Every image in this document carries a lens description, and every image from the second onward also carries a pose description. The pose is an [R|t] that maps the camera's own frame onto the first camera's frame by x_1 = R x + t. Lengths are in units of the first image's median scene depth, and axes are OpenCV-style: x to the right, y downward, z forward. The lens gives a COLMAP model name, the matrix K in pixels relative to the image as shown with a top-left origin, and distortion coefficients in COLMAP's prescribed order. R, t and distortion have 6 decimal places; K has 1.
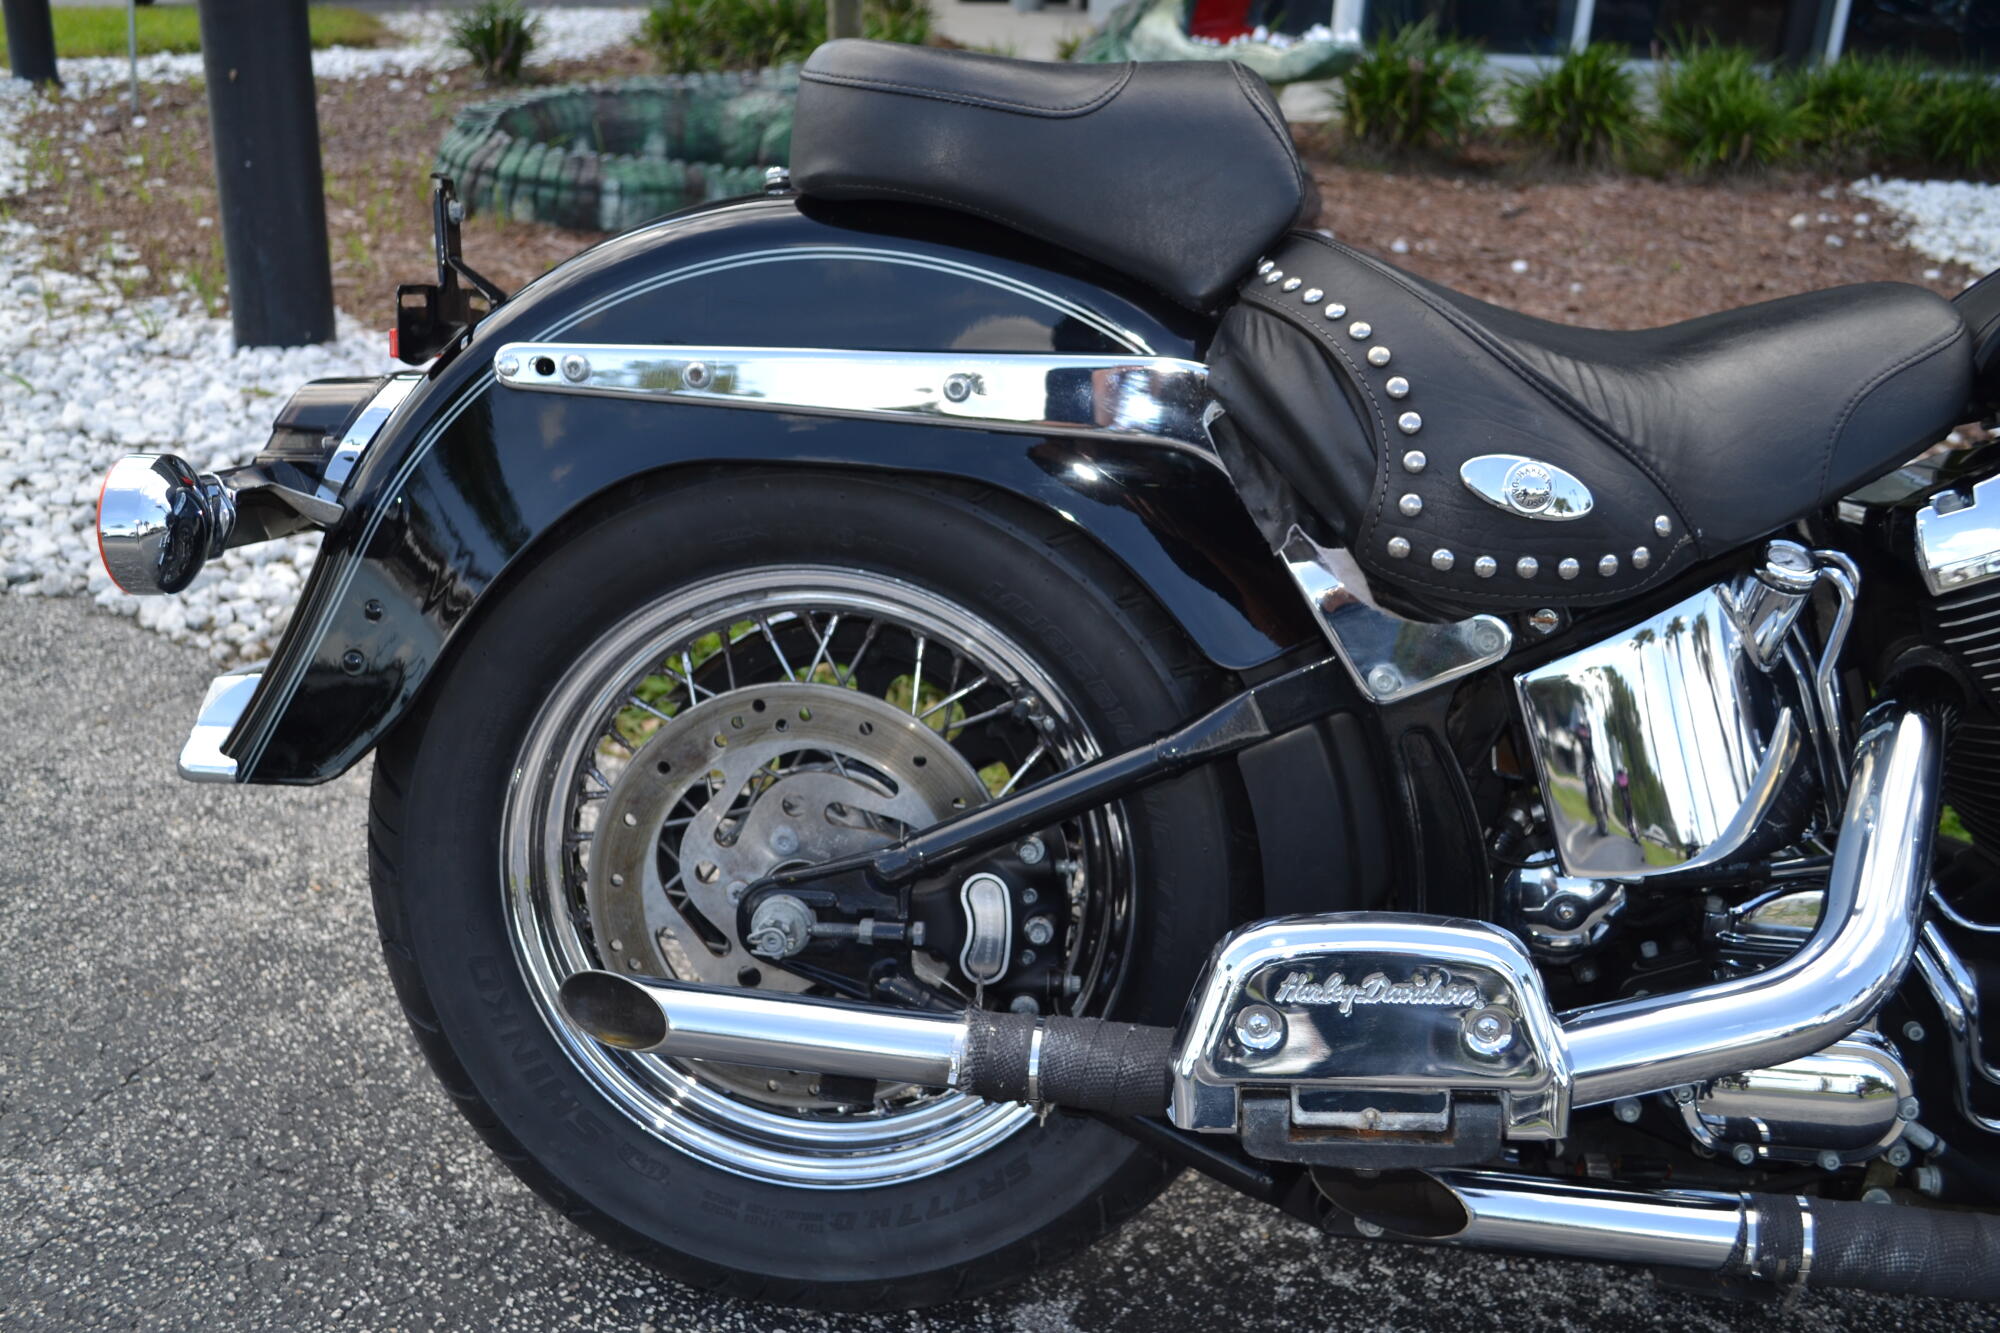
lens RADIAL K [[1849.3, 0, 988.0], [0, 1849.3, 664.0], [0, 0, 1]] dist [-0.074326, 0.004587]
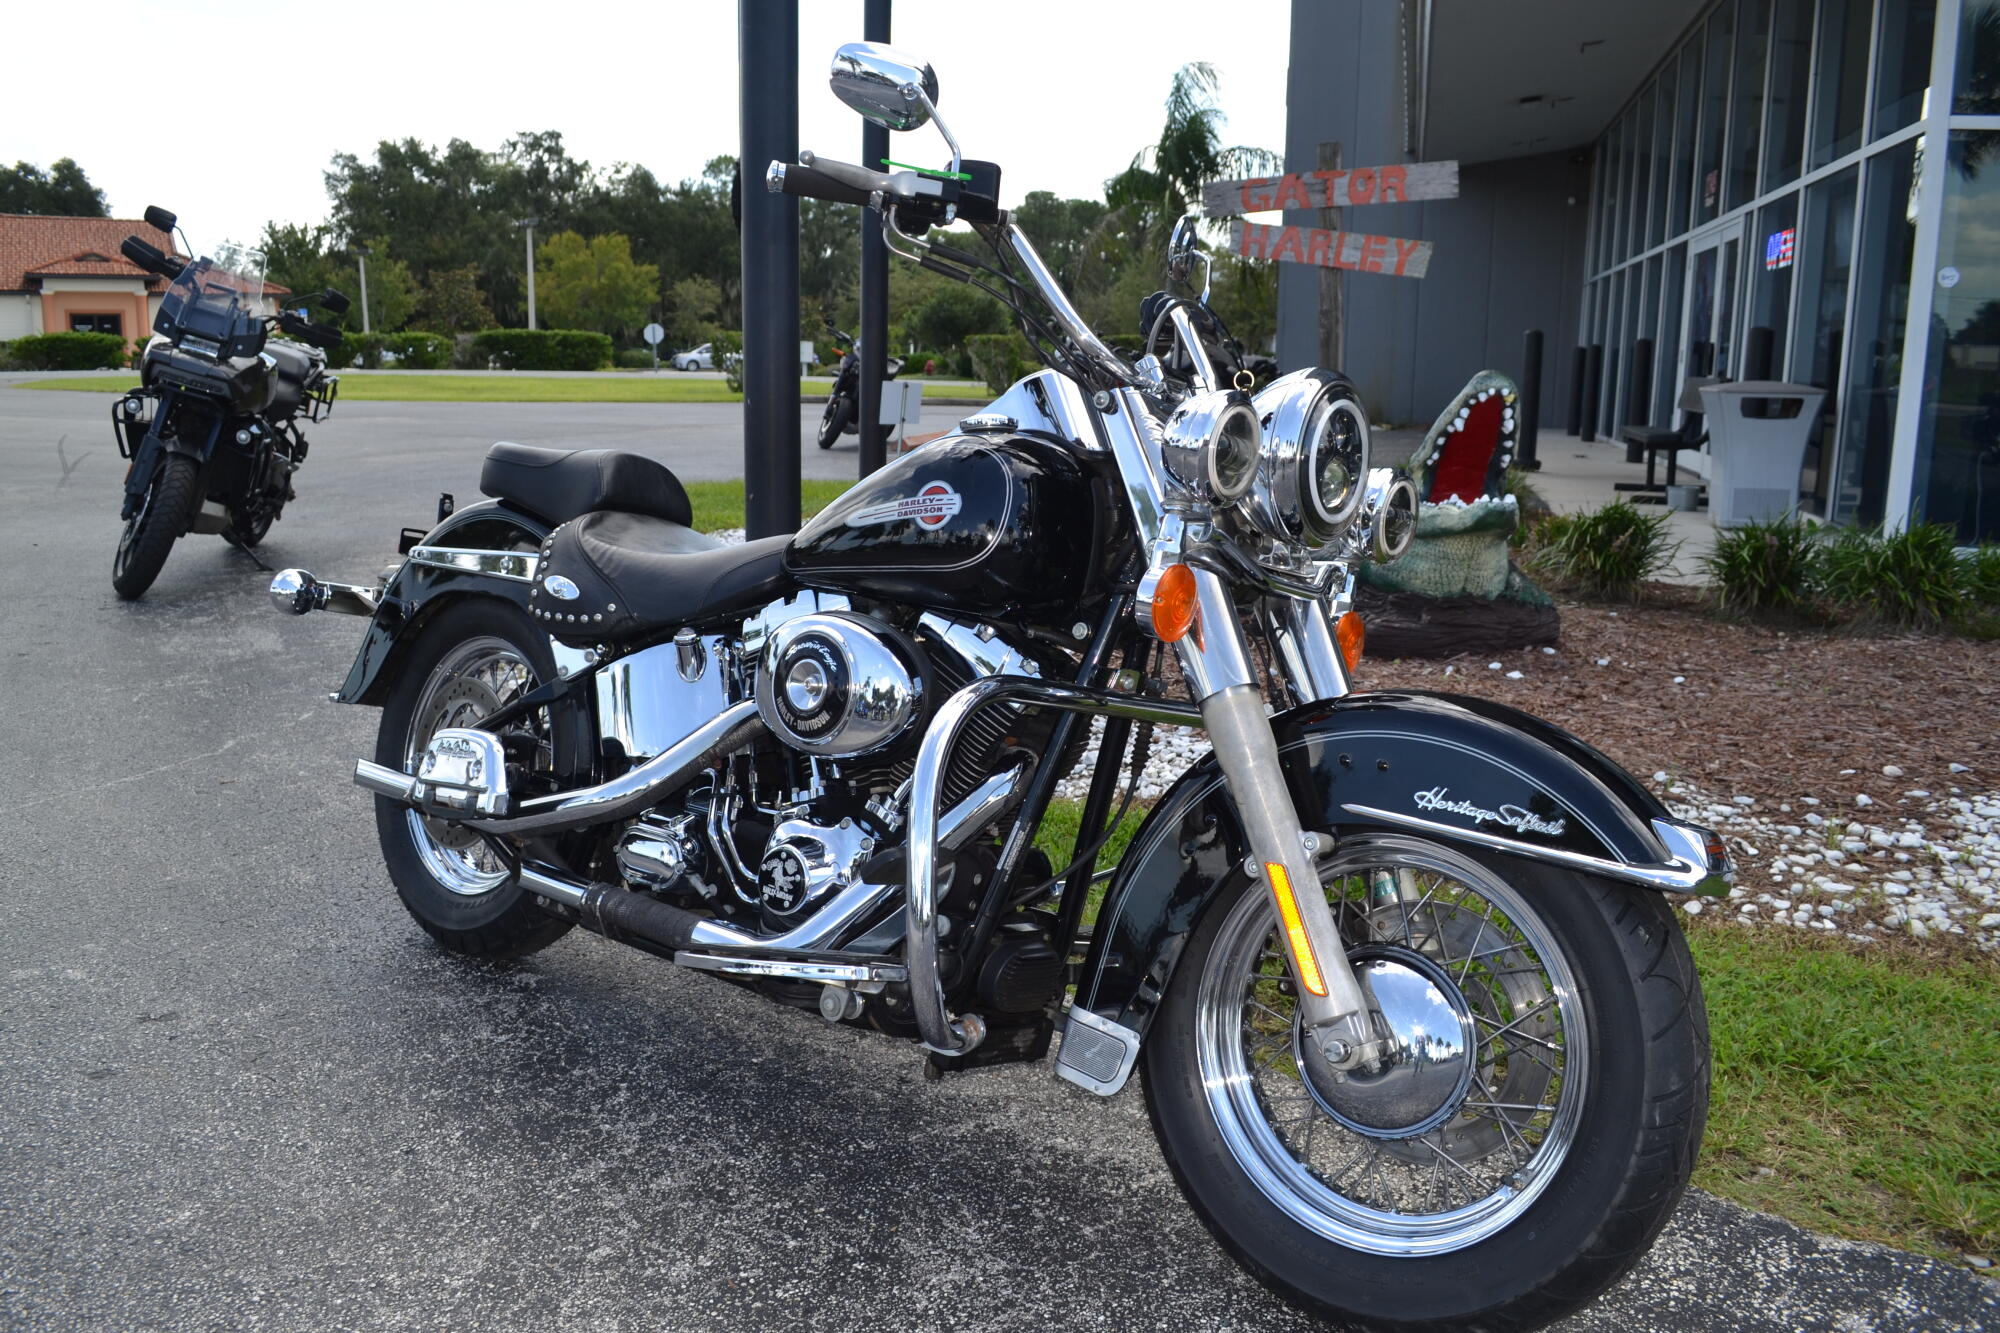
lens RADIAL K [[1587.8, 0, 993.3], [0, 1587.8, 674.4], [0, 0, 1]] dist [-0.087167, 0.015778]
pose [[0.847147, 0.071292, -0.526554, 0.481852], [-0.197084, 0.962431, -0.186774, 0.078195], [0.493456, 0.262000, 0.829371, -0.135663]]
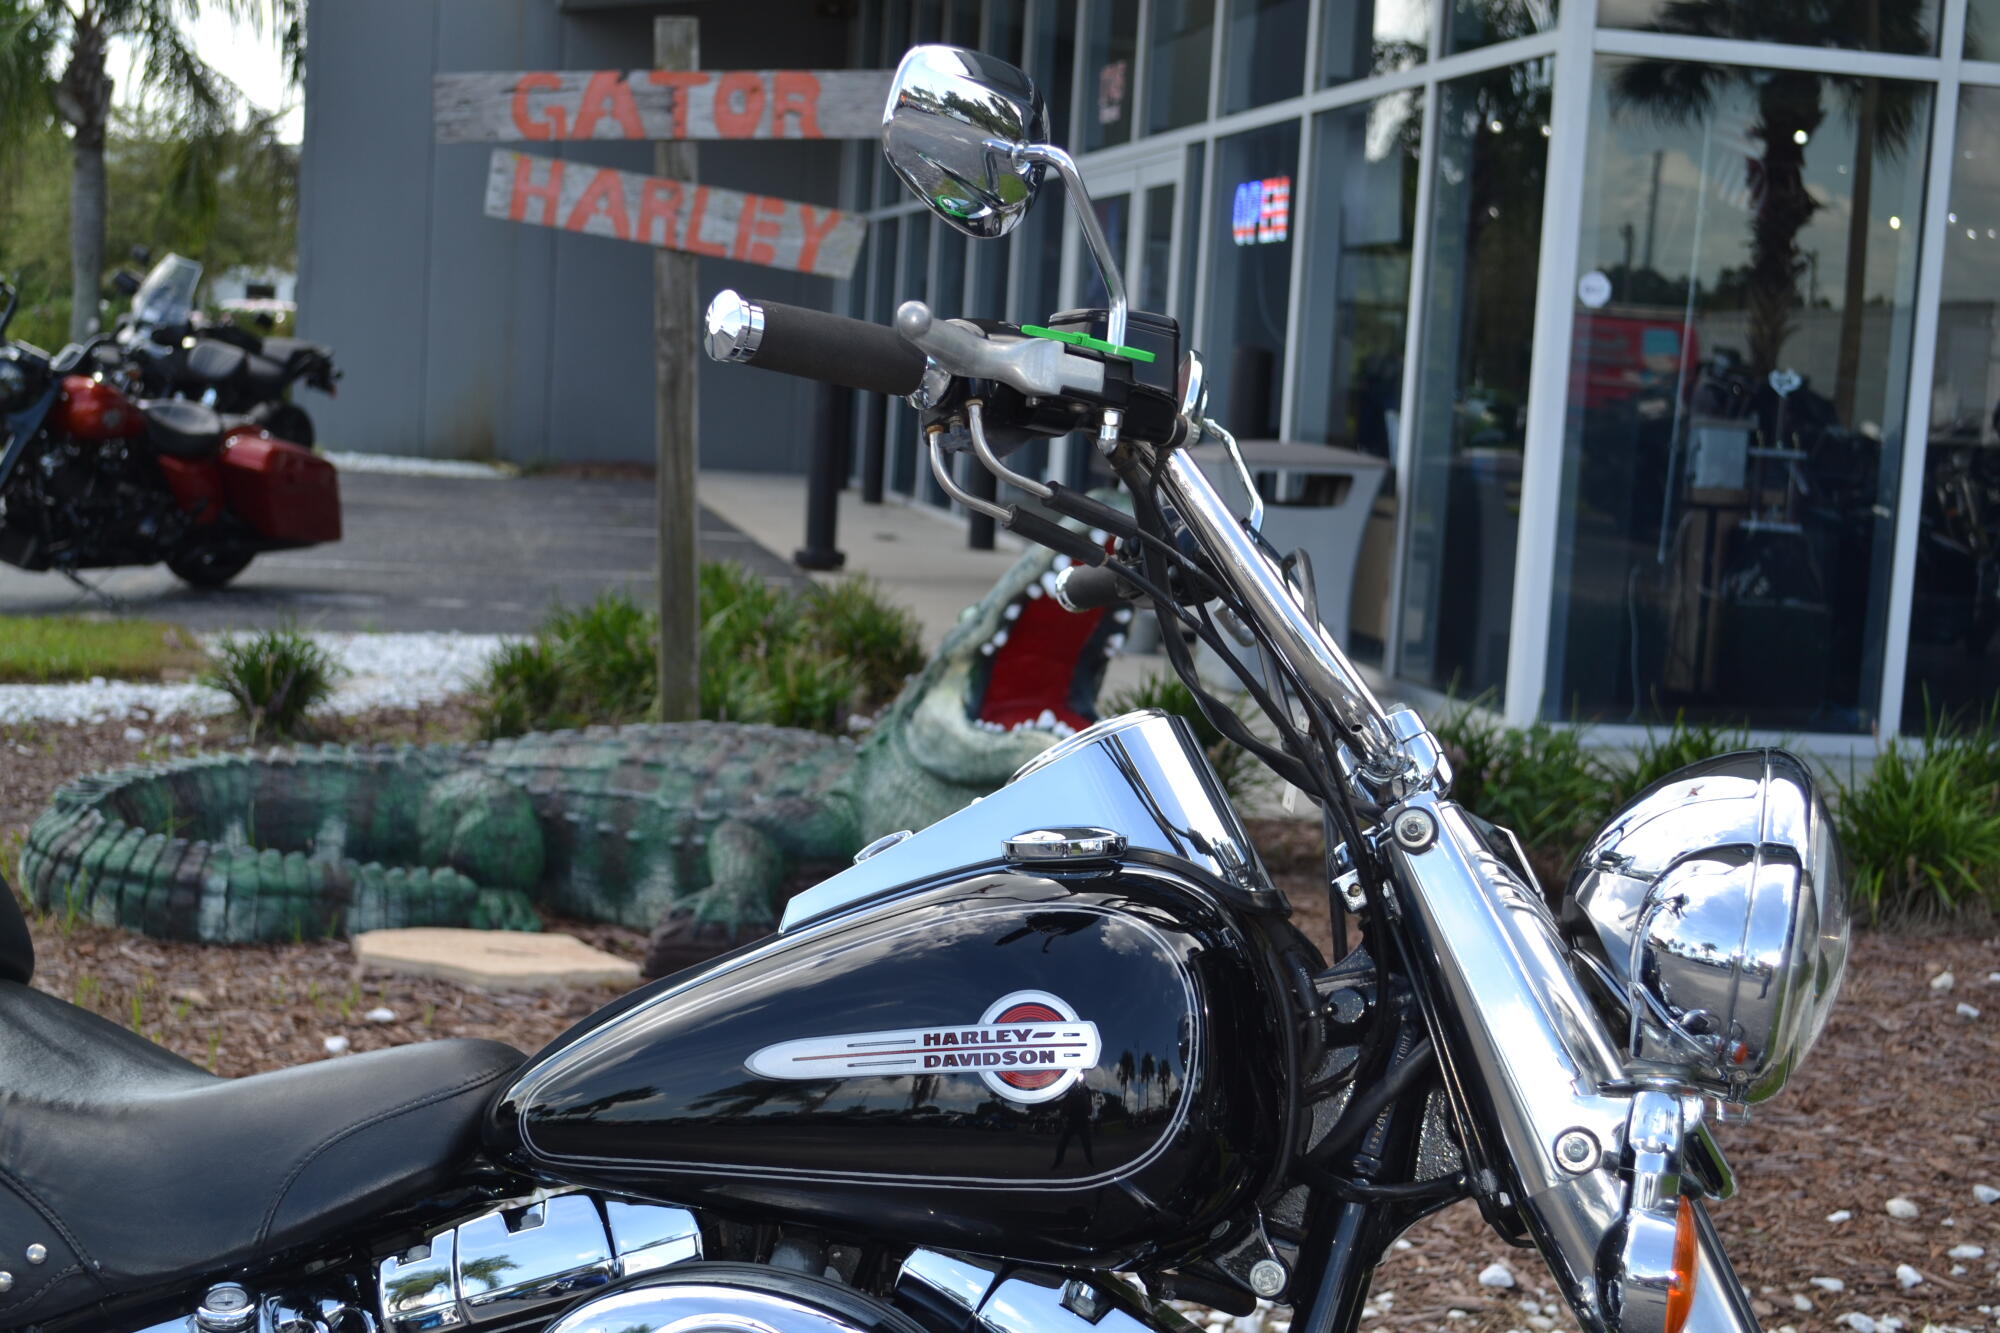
lens RADIAL K [[2927.1, 0, 1011.2], [0, 2927.1, 665.6], [0, 0, 1]] dist [-0.019350, 0.000107]
pose [[0.992998, 0.024696, -0.115519, 0.267939], [-0.060729, 0.945503, -0.319901, 0.026216], [0.101323, 0.324676, 0.940382, -0.155904]]
